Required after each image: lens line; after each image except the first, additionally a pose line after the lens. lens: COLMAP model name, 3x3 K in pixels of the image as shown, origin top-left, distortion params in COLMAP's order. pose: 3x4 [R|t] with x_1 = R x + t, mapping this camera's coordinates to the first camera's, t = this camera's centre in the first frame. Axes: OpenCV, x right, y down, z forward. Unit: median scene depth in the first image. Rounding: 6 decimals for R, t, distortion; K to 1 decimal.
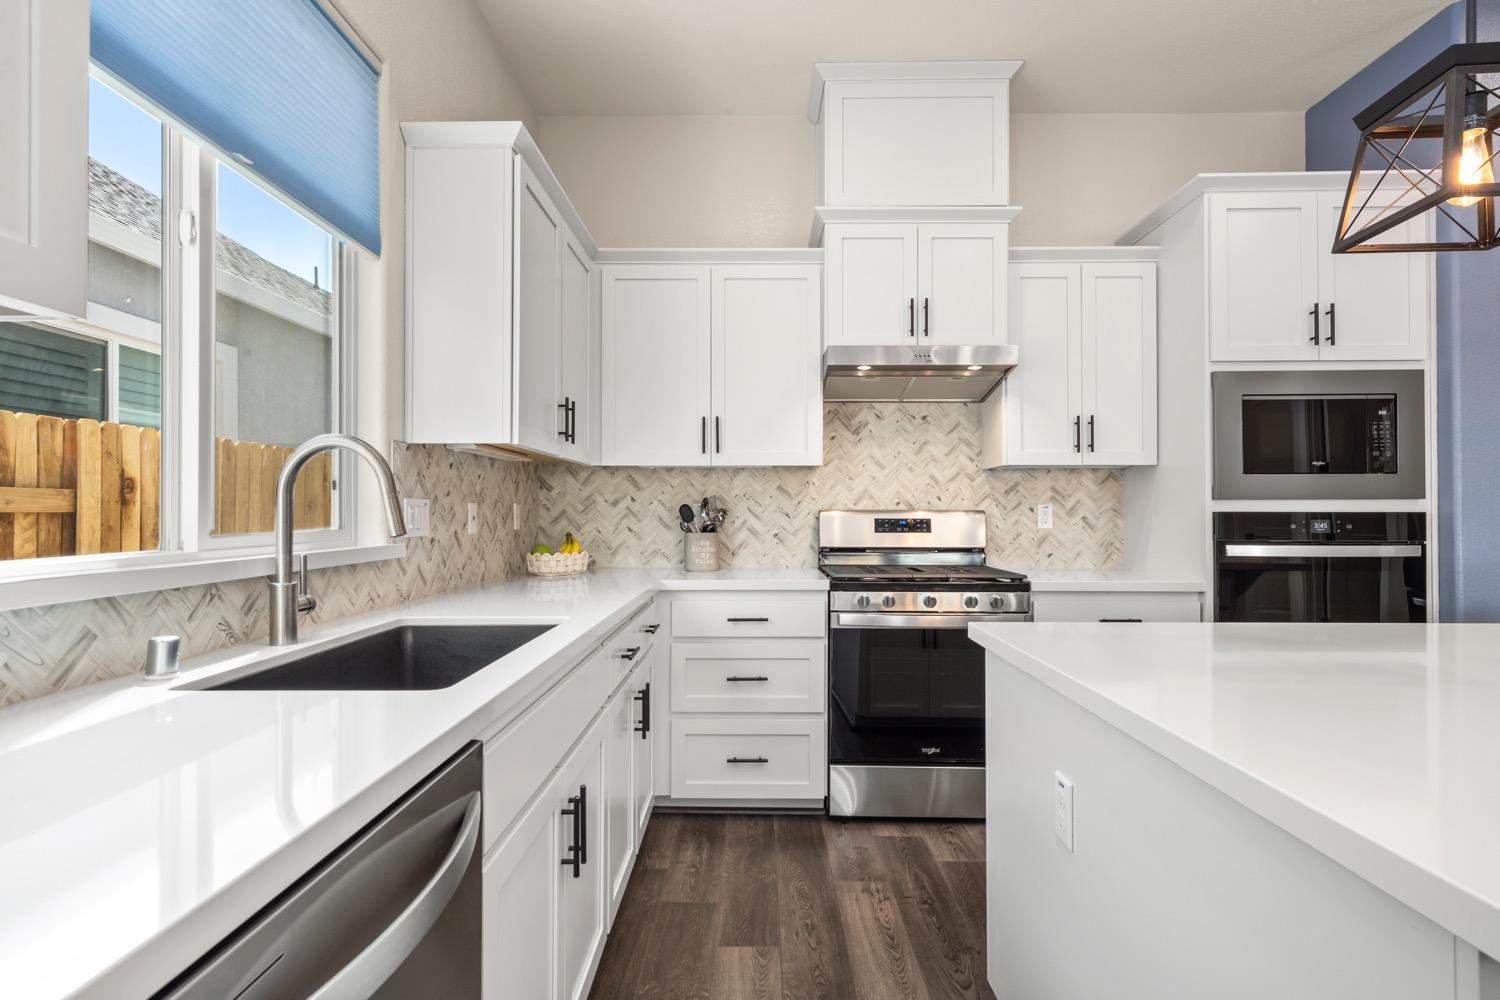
lens RADIAL K [[769.9, 0, 757.6], [0, 769.9, 501.1], [0, 0, 1]] dist [0.003841, 0.001007]
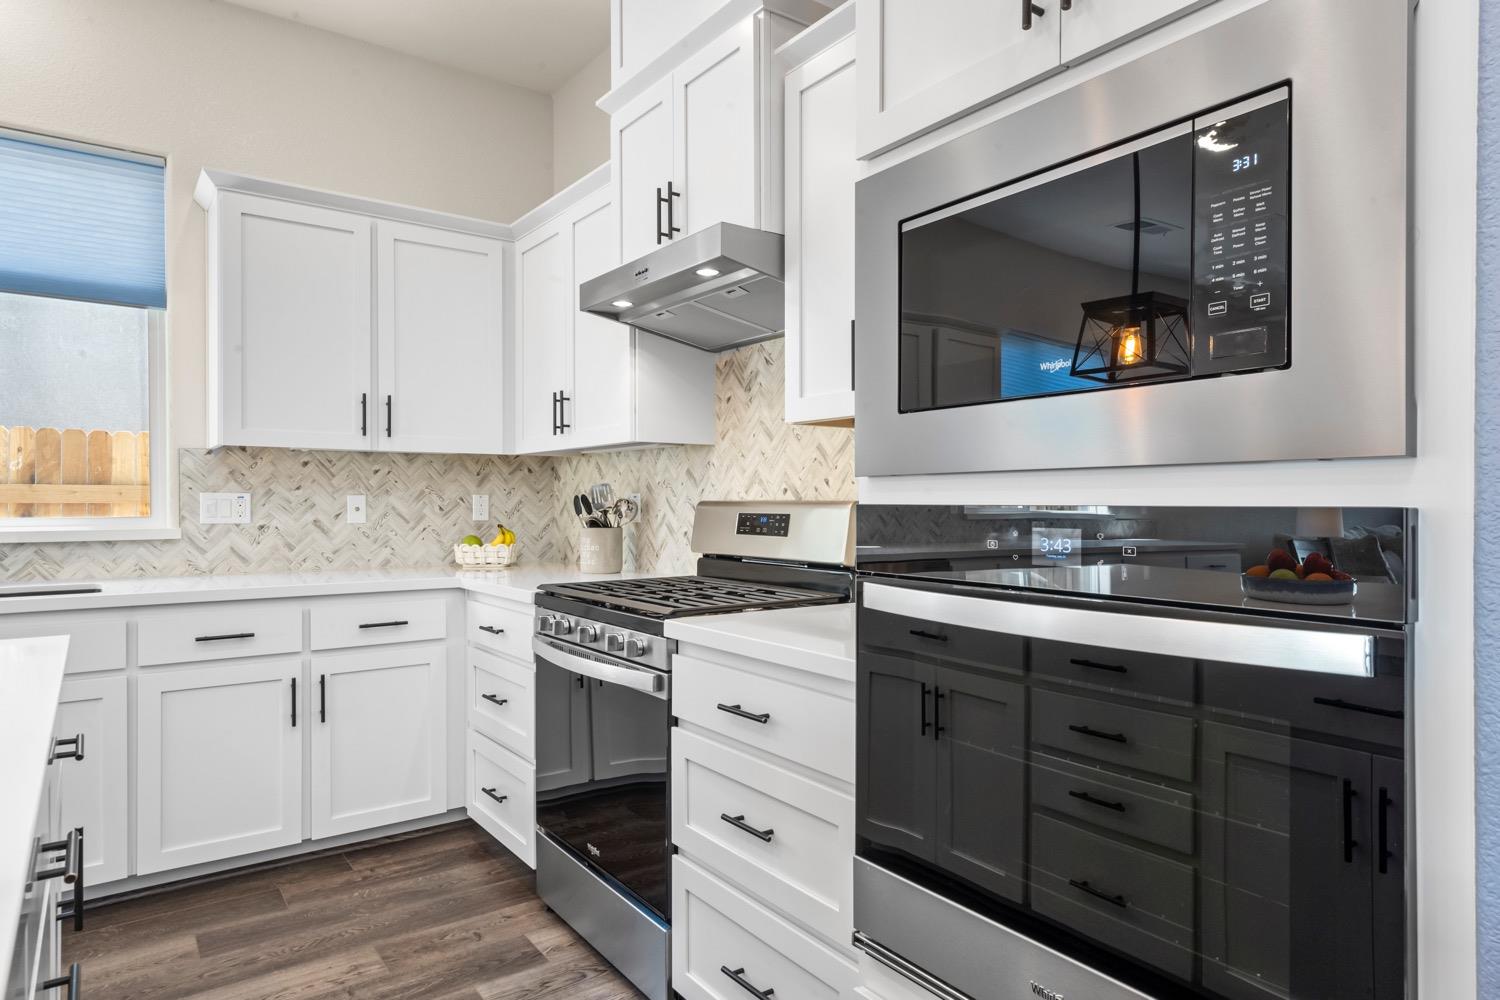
lens RADIAL K [[895.0, 0, 736.7], [0, 895.0, 505.9], [0, 0, 1]] dist [0.004919, 0.001003]
pose [[0.596634, 0.002748, -0.802509, 0.795191], [0.011017, 0.999872, 0.011614, 0.006891], [0.802438, -0.015771, 0.596527, 0.531123]]
